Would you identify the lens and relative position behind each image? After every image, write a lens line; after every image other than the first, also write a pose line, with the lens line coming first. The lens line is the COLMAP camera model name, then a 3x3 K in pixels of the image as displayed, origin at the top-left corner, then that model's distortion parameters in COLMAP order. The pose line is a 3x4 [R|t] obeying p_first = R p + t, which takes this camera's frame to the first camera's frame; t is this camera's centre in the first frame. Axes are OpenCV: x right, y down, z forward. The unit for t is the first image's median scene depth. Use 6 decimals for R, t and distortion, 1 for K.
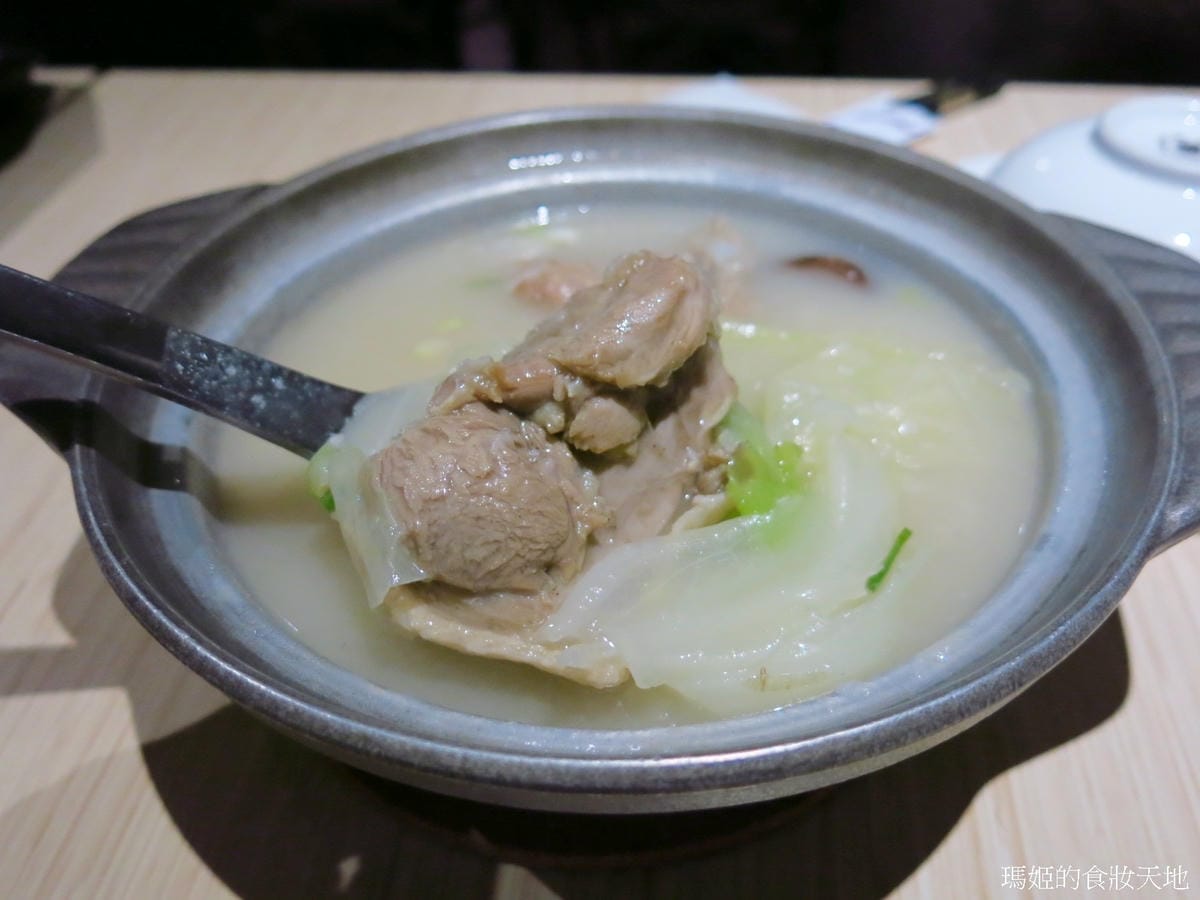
lens RADIAL K [[995.3, 0, 601.0], [0, 995.3, 449.8], [0, 0, 1]] dist [-0.043430, 0.001471]
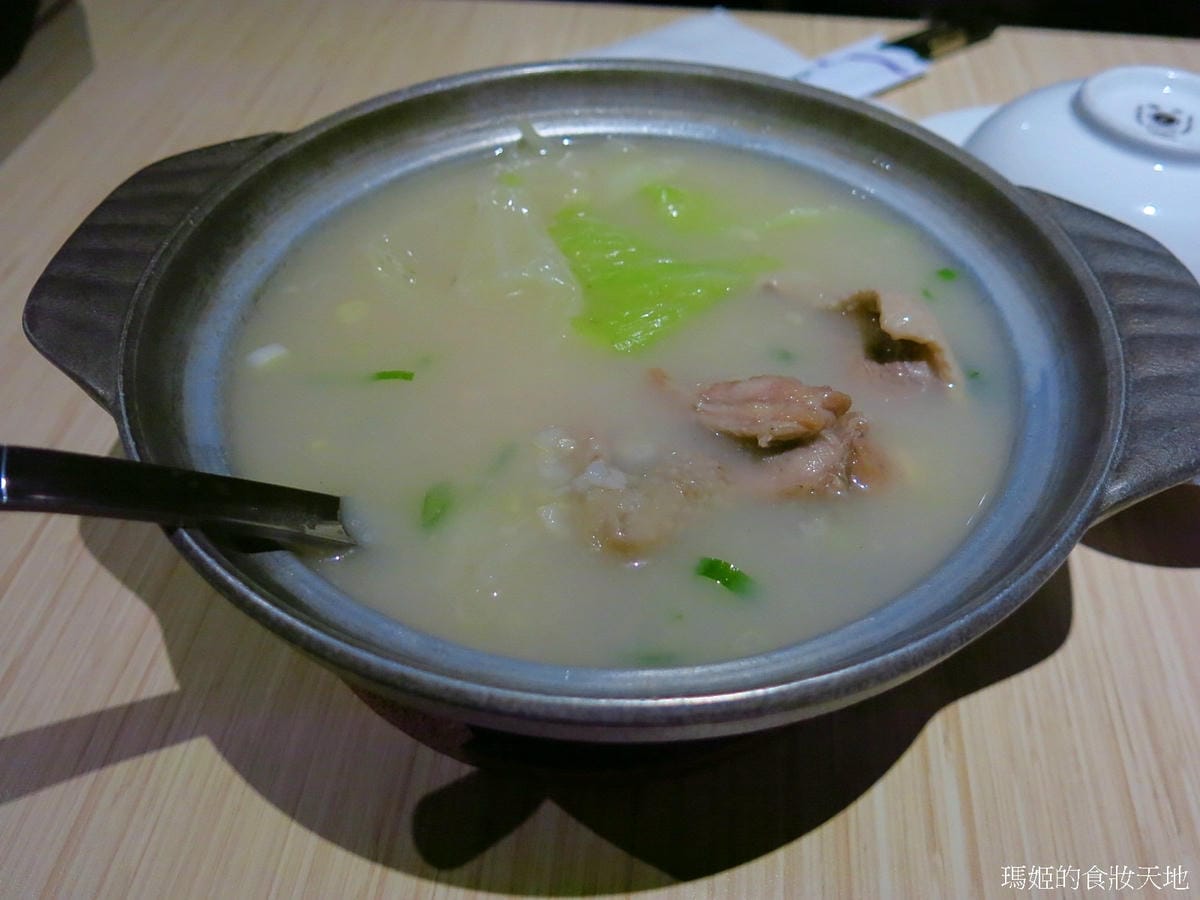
lens RADIAL K [[995.3, 0, 599.4], [0, 995.3, 449.9], [0, 0, 1]] dist [-0.043430, 0.001471]
pose [[0.999537, 0.019490, 0.023377, -0.037829], [-0.021658, 0.995110, 0.096374, -0.082073], [-0.021384, -0.096836, 0.995071, -0.121638]]
